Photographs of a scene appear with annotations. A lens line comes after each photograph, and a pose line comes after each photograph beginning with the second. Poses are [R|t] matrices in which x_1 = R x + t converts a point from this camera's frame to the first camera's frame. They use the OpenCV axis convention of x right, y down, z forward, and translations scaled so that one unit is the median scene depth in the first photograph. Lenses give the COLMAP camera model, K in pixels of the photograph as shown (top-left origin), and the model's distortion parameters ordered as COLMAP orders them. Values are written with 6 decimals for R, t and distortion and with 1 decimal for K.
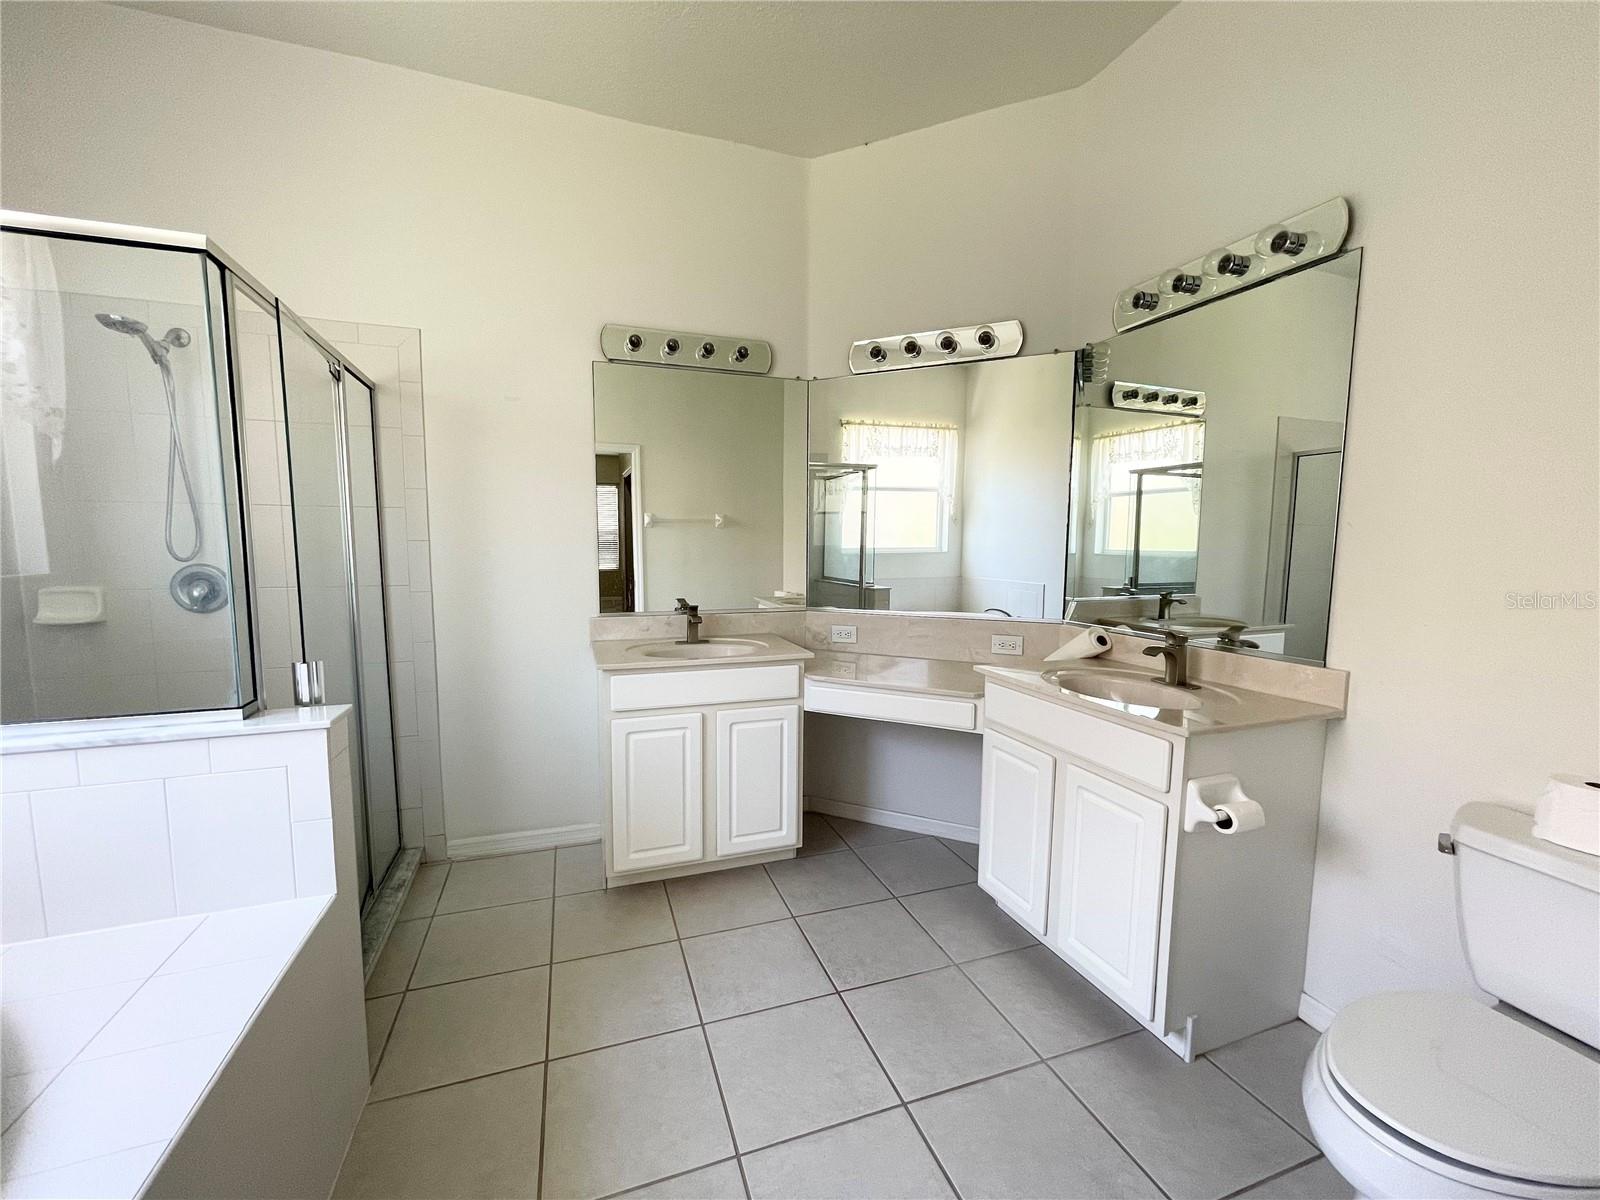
lens RADIAL K [[645.4, 0, 793.9], [0, 645.4, 602.9], [0, 0, 1]] dist [-0.004441, 0.000073]
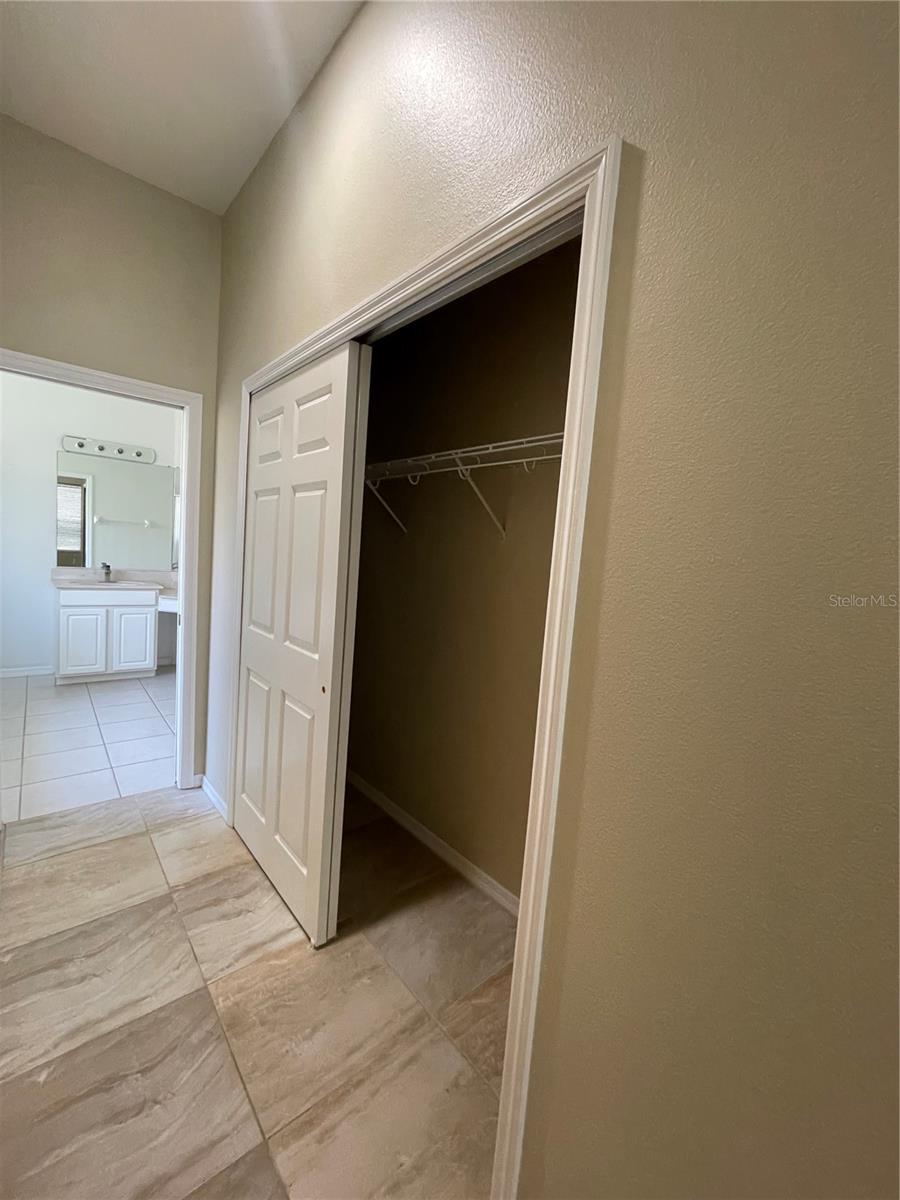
lens RADIAL K [[484.0, 0, 438.2], [0, 484.0, 592.9], [0, 0, 1]] dist [-0.004441, 0.000073]
pose [[0.931936, 0.034128, 0.361012, 0.311145], [-0.034199, 0.999396, -0.006193, 0.071681], [-0.361006, -0.006575, 0.932540, -0.976856]]
